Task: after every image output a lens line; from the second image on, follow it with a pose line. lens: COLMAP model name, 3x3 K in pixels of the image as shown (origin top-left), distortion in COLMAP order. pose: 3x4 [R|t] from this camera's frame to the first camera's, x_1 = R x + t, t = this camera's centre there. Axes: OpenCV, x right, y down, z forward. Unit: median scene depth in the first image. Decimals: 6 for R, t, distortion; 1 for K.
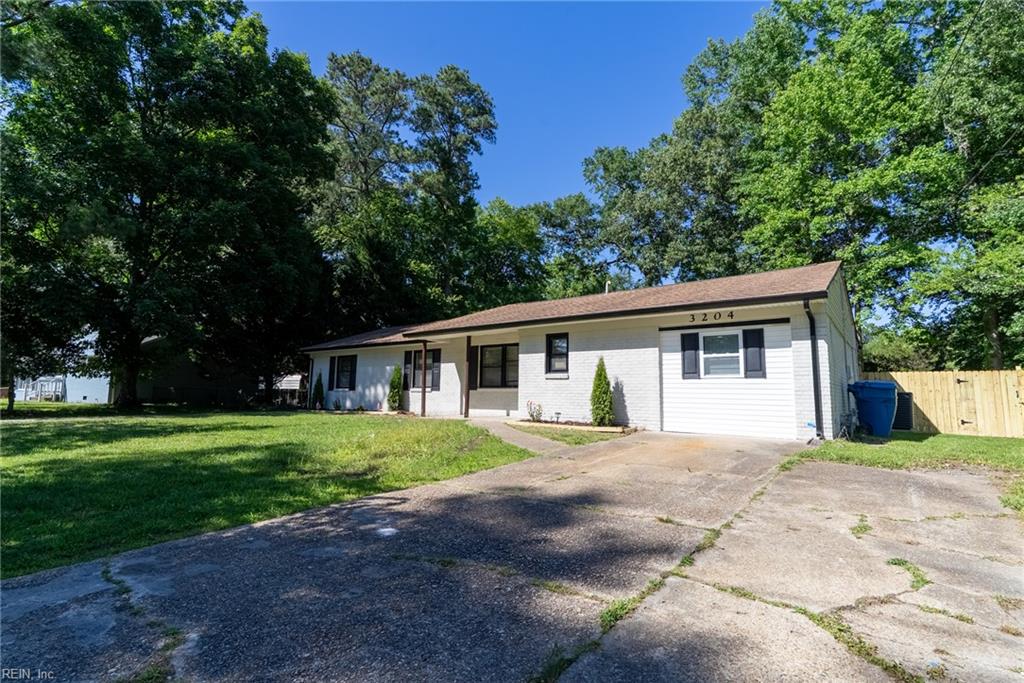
lens RADIAL K [[497.0, 0, 512.0], [0, 497.0, 341.5], [0, 0, 1]] dist [-0.000819, 0.000225]
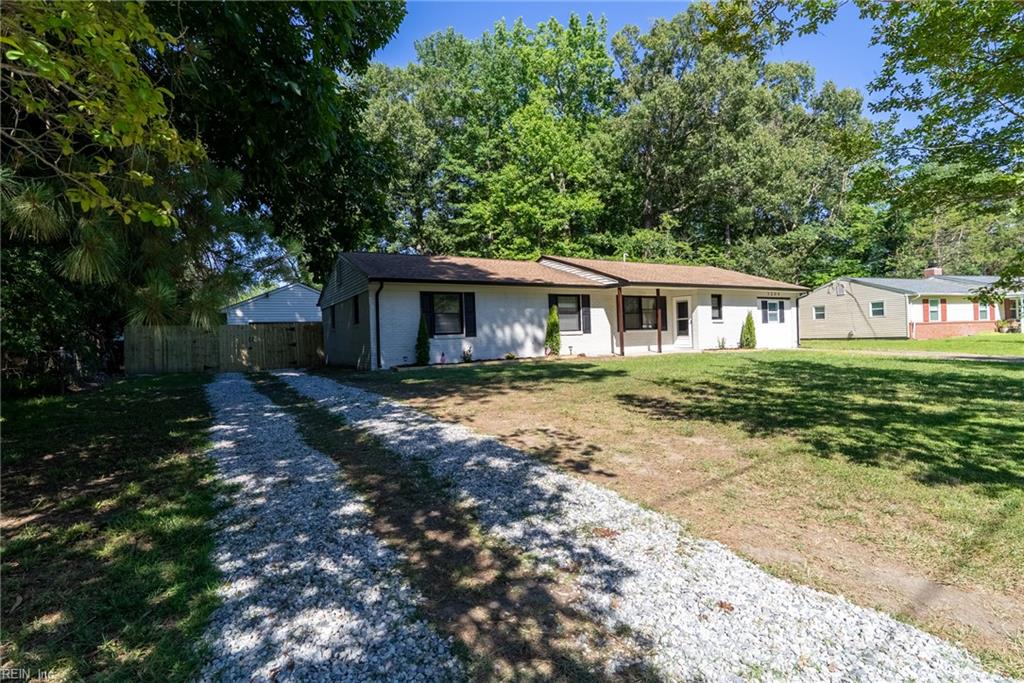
lens RADIAL K [[497.0, 0, 512.0], [0, 497.0, 341.5], [0, 0, 1]] dist [-0.000819, 0.000225]
pose [[0.380732, -0.021838, 0.924428, -1.228415], [-0.065303, 0.996590, 0.050438, 0.073439], [-0.922377, -0.079571, 0.378007, 0.755511]]
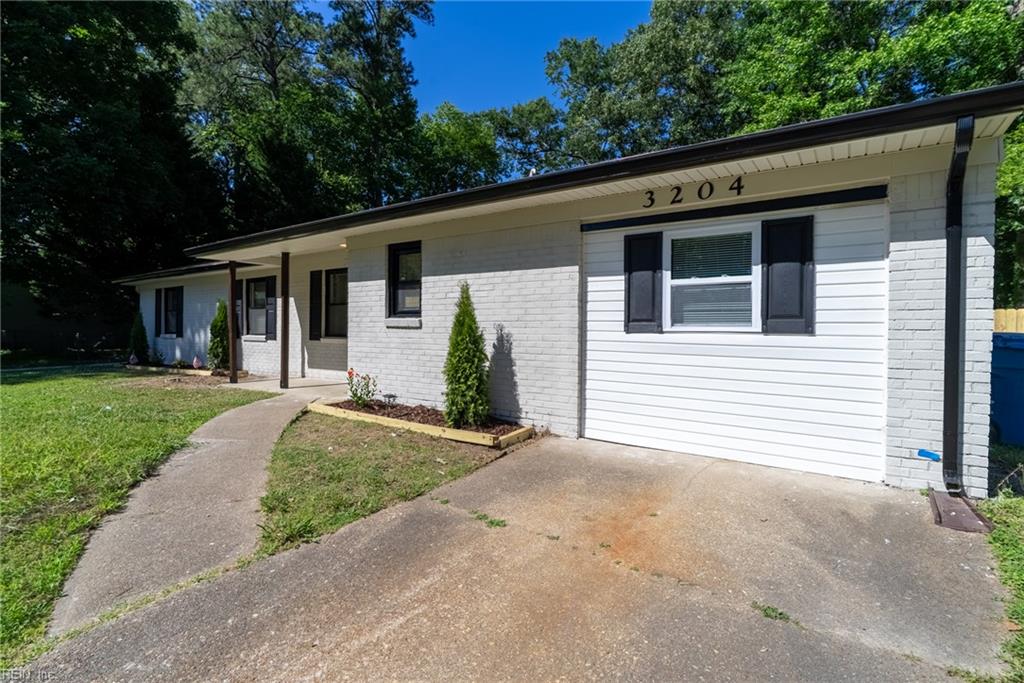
lens RADIAL K [[490.9, 0, 507.7], [0, 490.9, 338.5], [0, 0, 1]] dist [-0.003959, 0.000196]
pose [[0.999293, -0.006177, 0.037088, 0.138346], [0.001316, 0.991555, 0.129680, 0.013428], [-0.037576, -0.129539, 0.990862, 0.349721]]
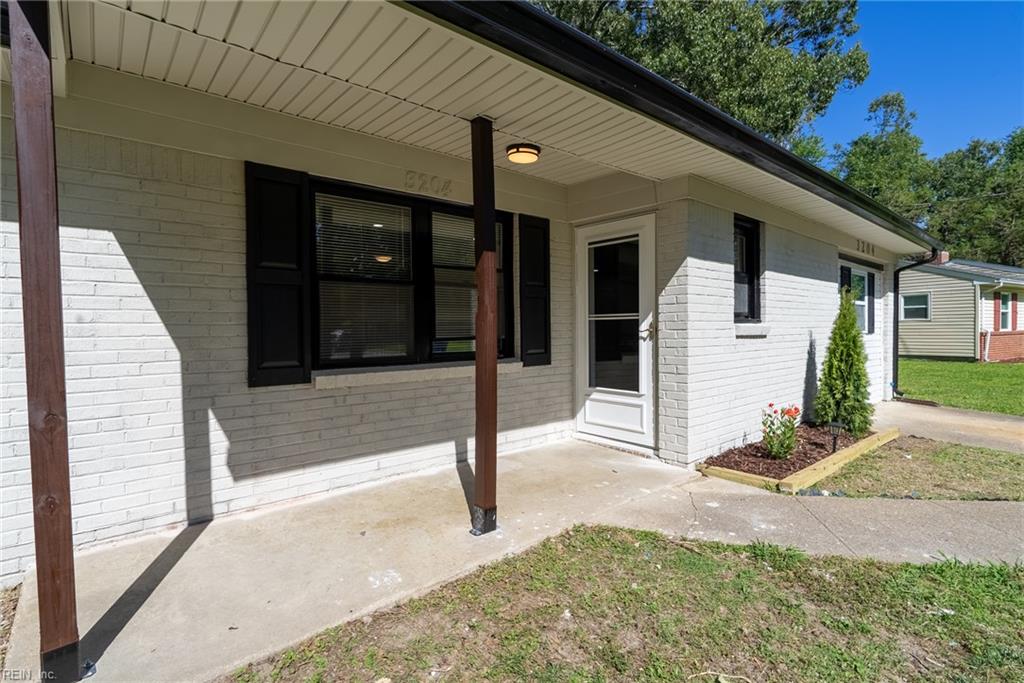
lens RADIAL K [[490.9, 0, 507.7], [0, 490.9, 338.5], [0, 0, 1]] dist [-0.003959, 0.000196]
pose [[0.221549, -0.025778, 0.974808, -0.246190], [-0.092034, 0.994636, 0.047220, 0.057249], [-0.970796, -0.100177, 0.217988, 0.830049]]
